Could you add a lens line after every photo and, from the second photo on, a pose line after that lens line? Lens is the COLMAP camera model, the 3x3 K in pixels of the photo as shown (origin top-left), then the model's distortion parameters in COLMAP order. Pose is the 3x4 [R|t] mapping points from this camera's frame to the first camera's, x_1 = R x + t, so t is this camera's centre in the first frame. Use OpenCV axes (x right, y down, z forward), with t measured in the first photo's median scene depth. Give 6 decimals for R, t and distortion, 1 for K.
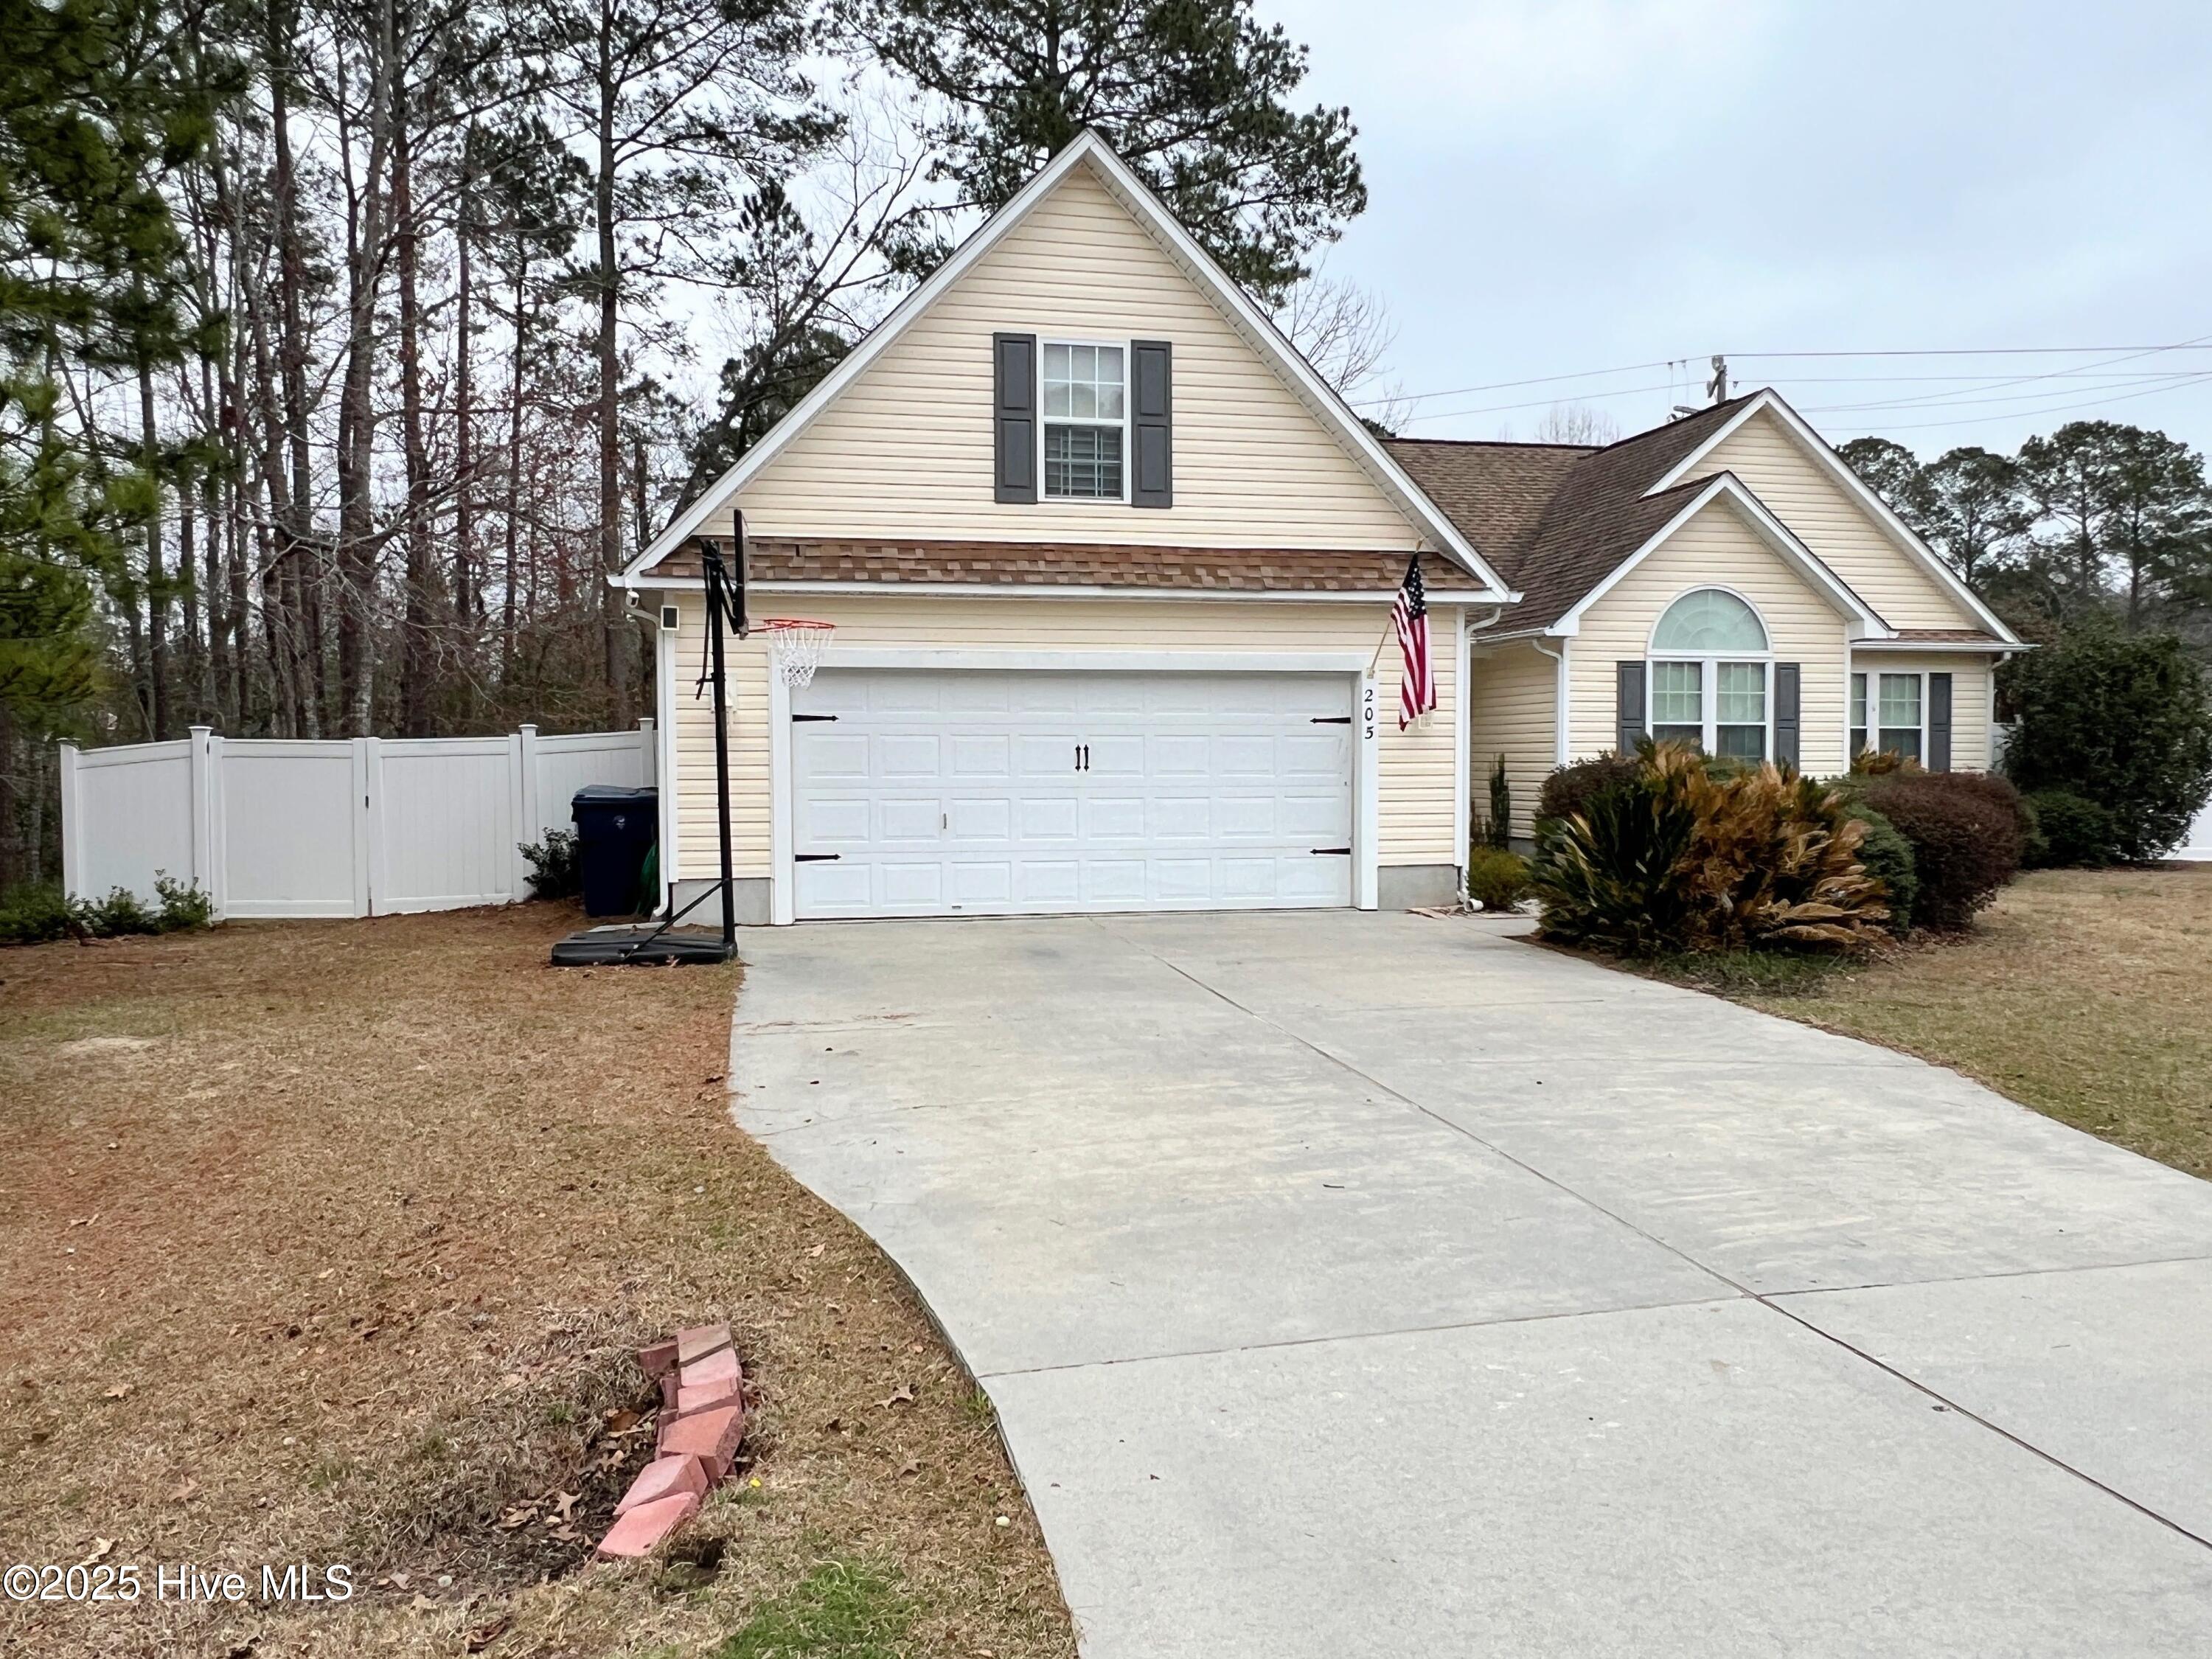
lens RADIAL K [[1672.0, 0, 1110.9], [0, 1672.0, 831.6], [0, 0, 1]] dist [-0.001413, -0.000466]
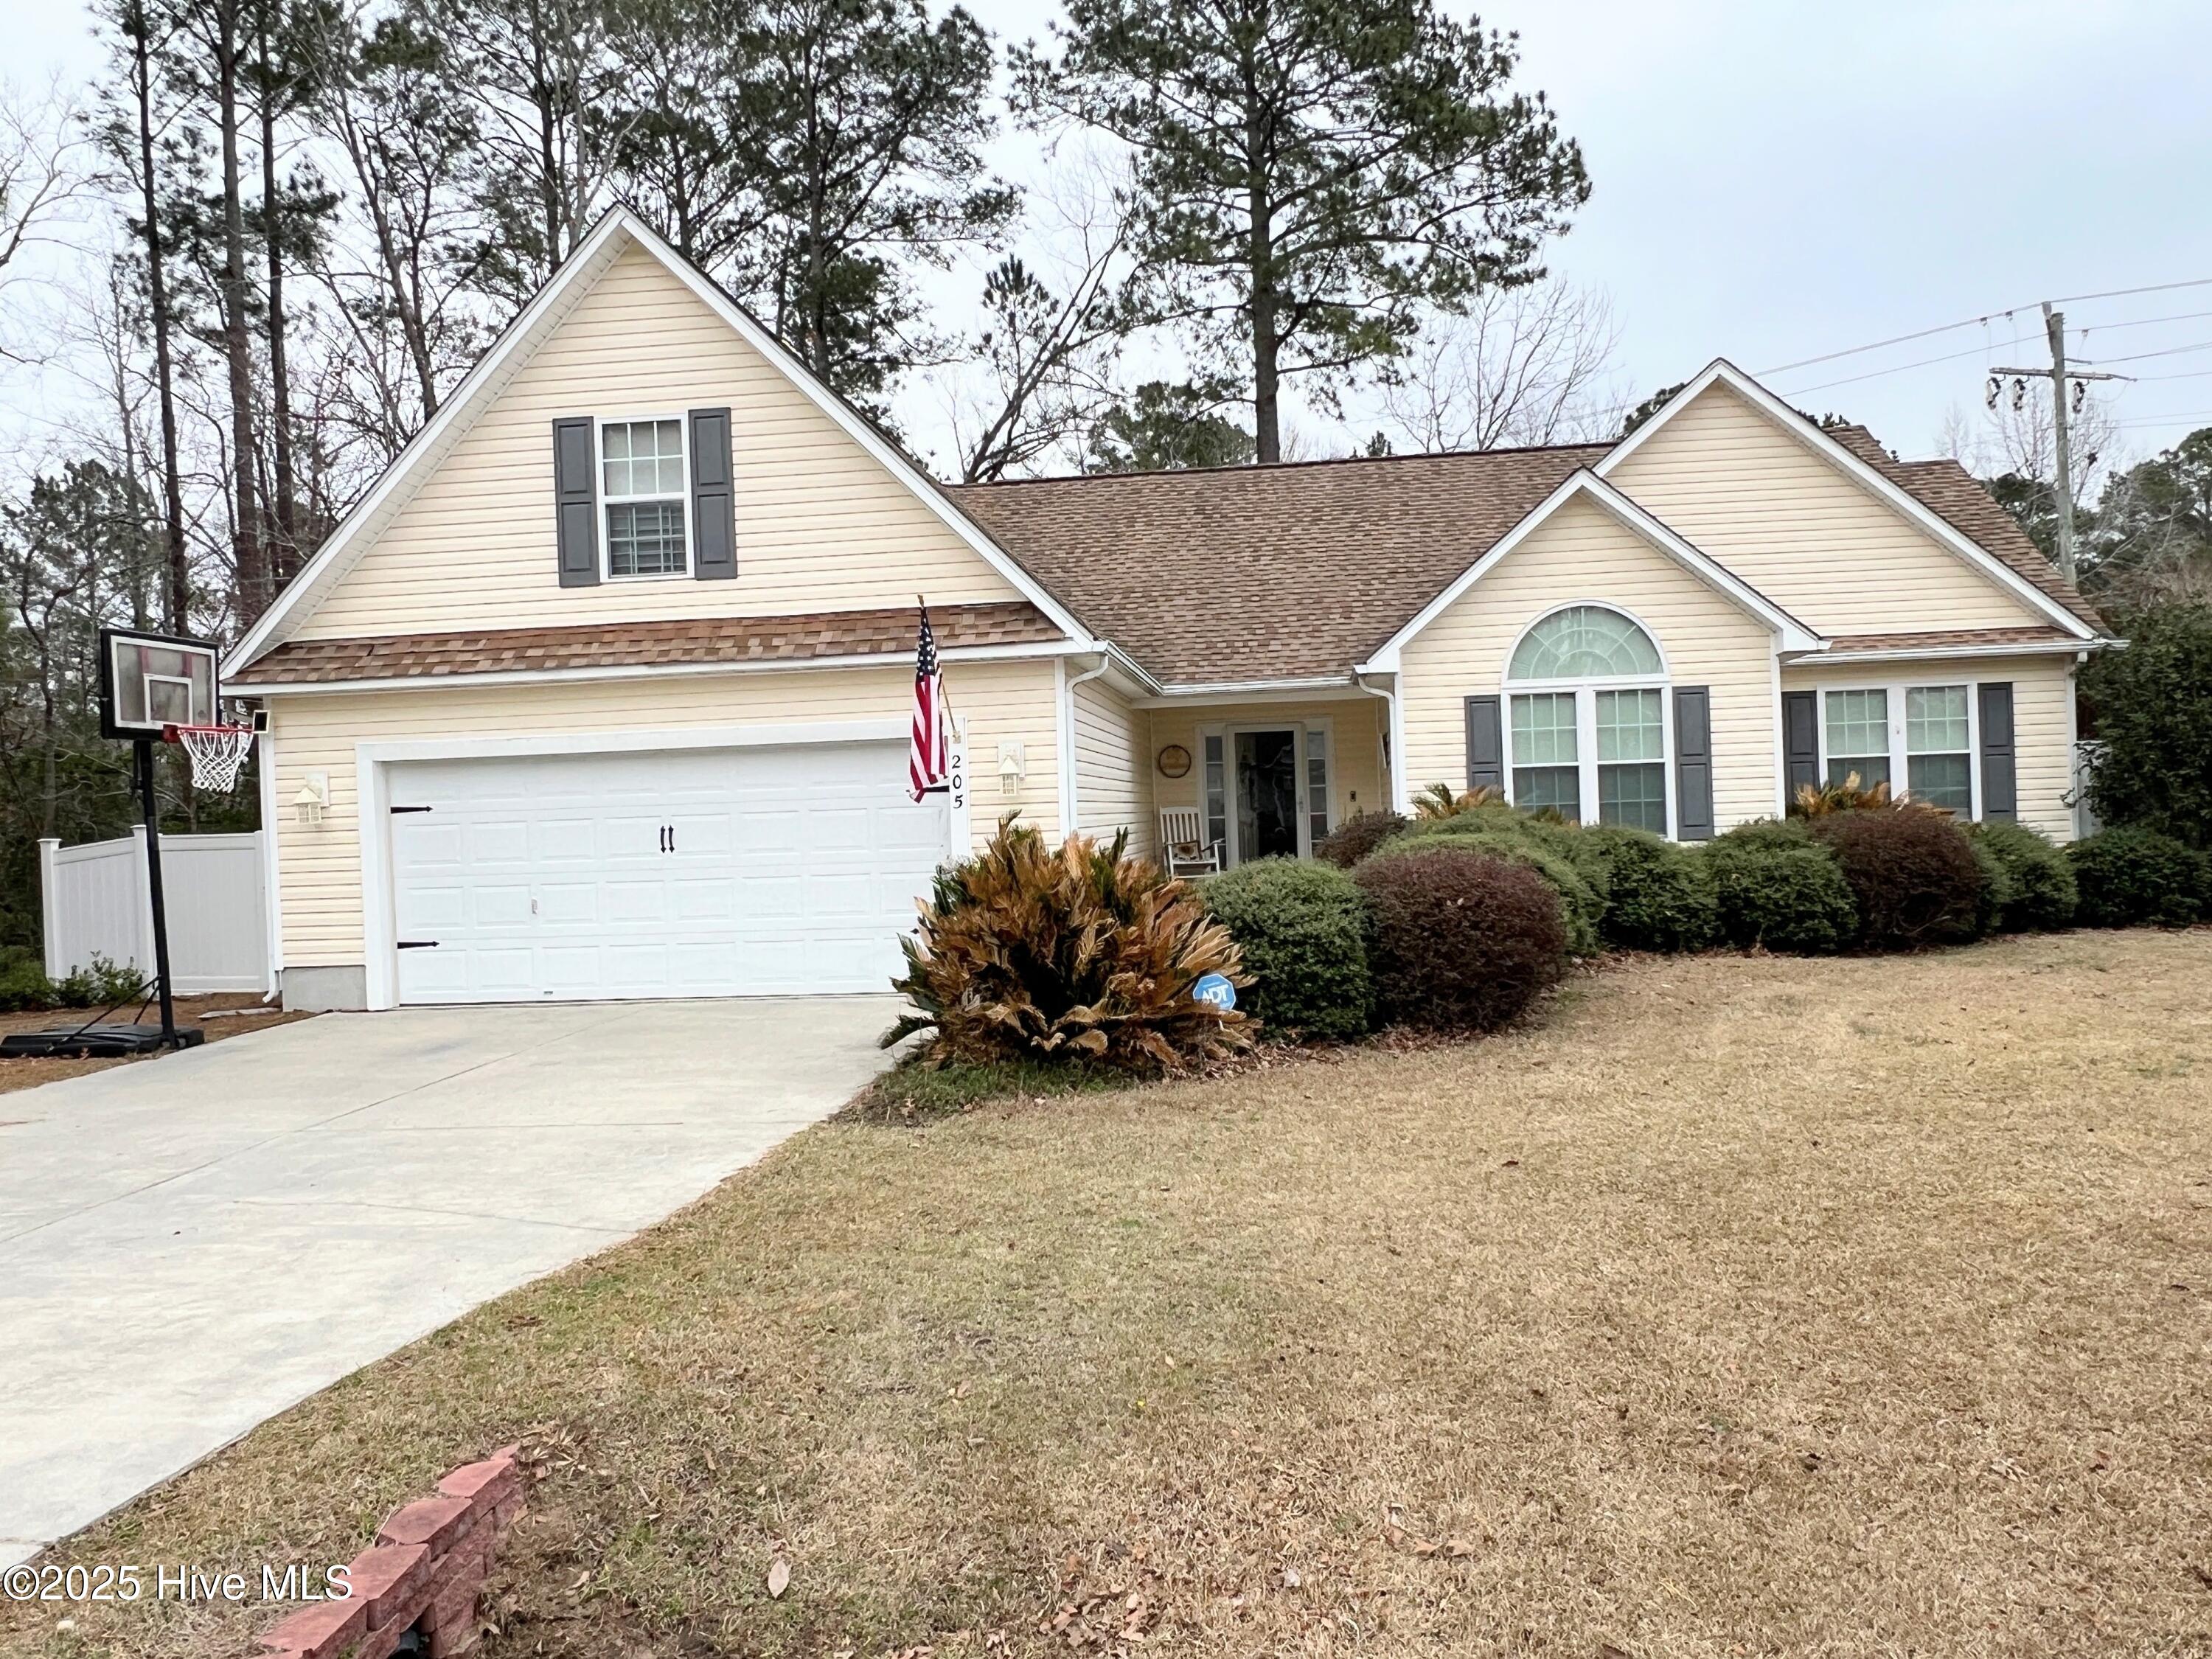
lens RADIAL K [[1672.0, 0, 1115.6], [0, 1672.0, 829.2], [0, 0, 1]] dist [-0.001413, -0.000466]
pose [[0.945157, -0.028677, -0.325355, 0.469398], [0.020883, 0.999406, -0.027425, -0.015004], [0.325948, 0.019127, 0.945194, 0.137951]]
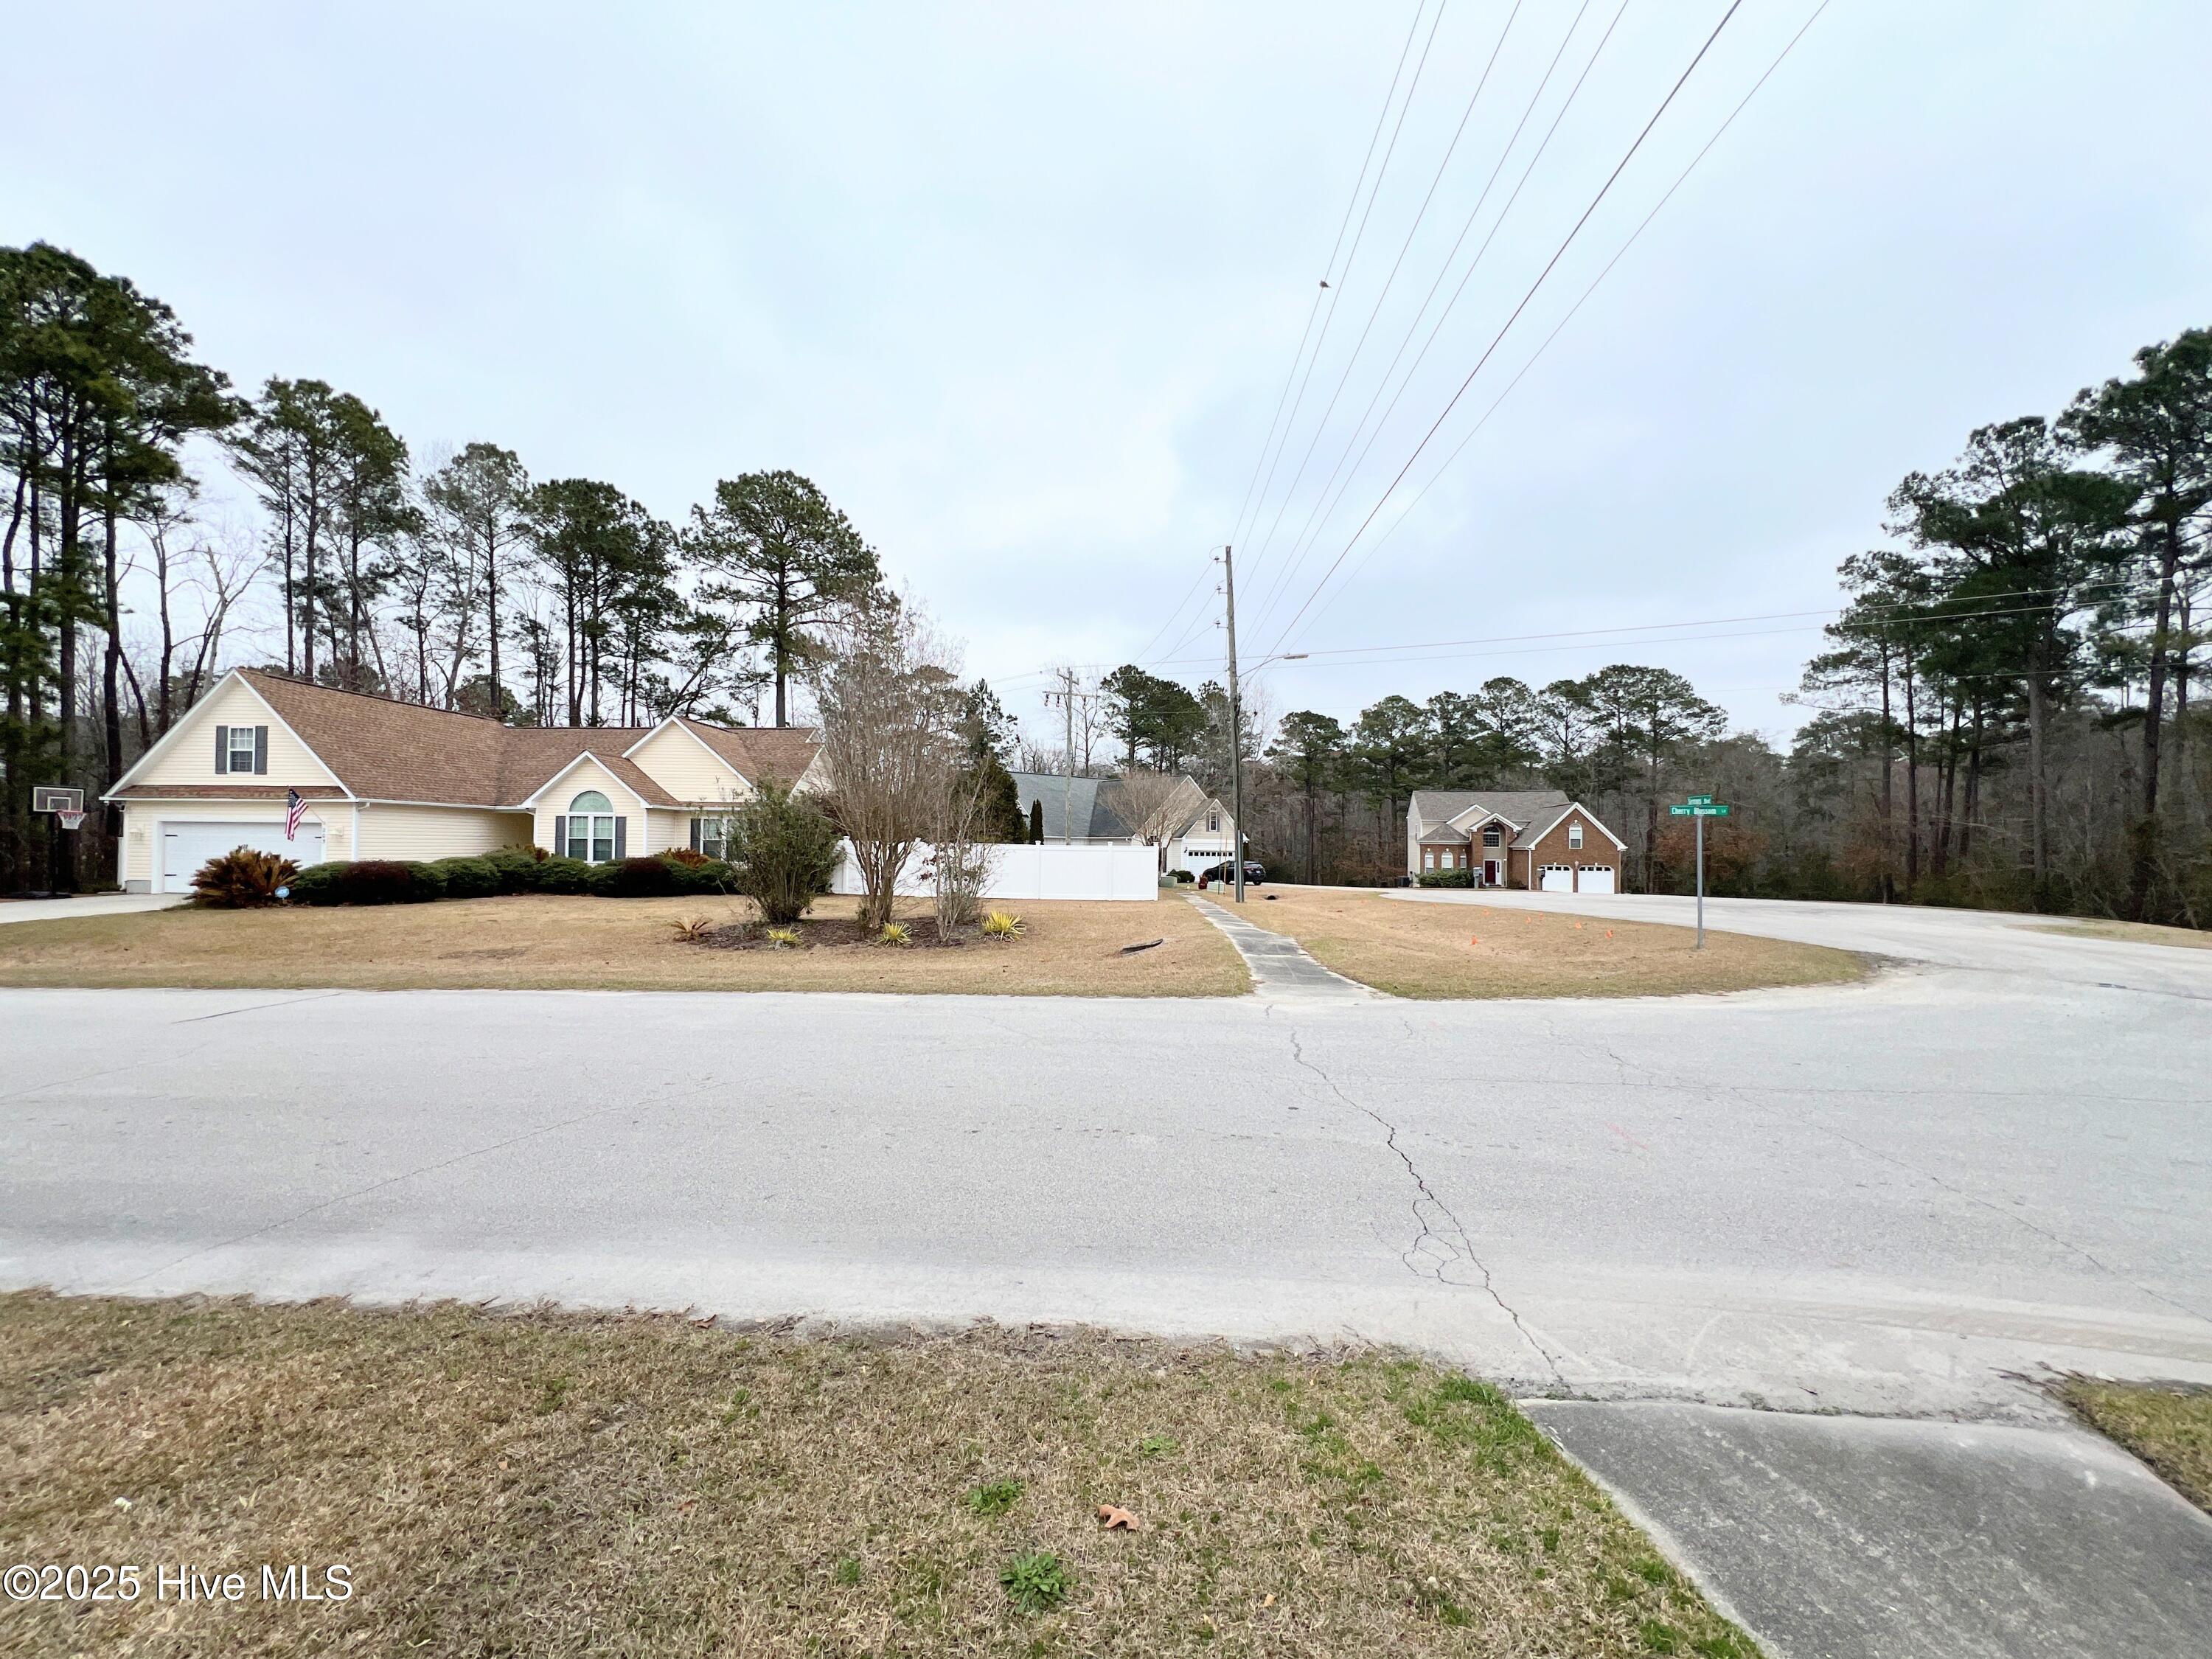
lens RADIAL K [[882.3, 0, 1106.0], [0, 882.3, 837.9], [0, 0, 1]] dist [-0.000593, -0.000494]
pose [[0.967215, 0.011760, -0.253688, 1.811553], [-0.024375, 0.998614, -0.046641, -0.020082], [0.252788, 0.051295, 0.966161, -0.243294]]
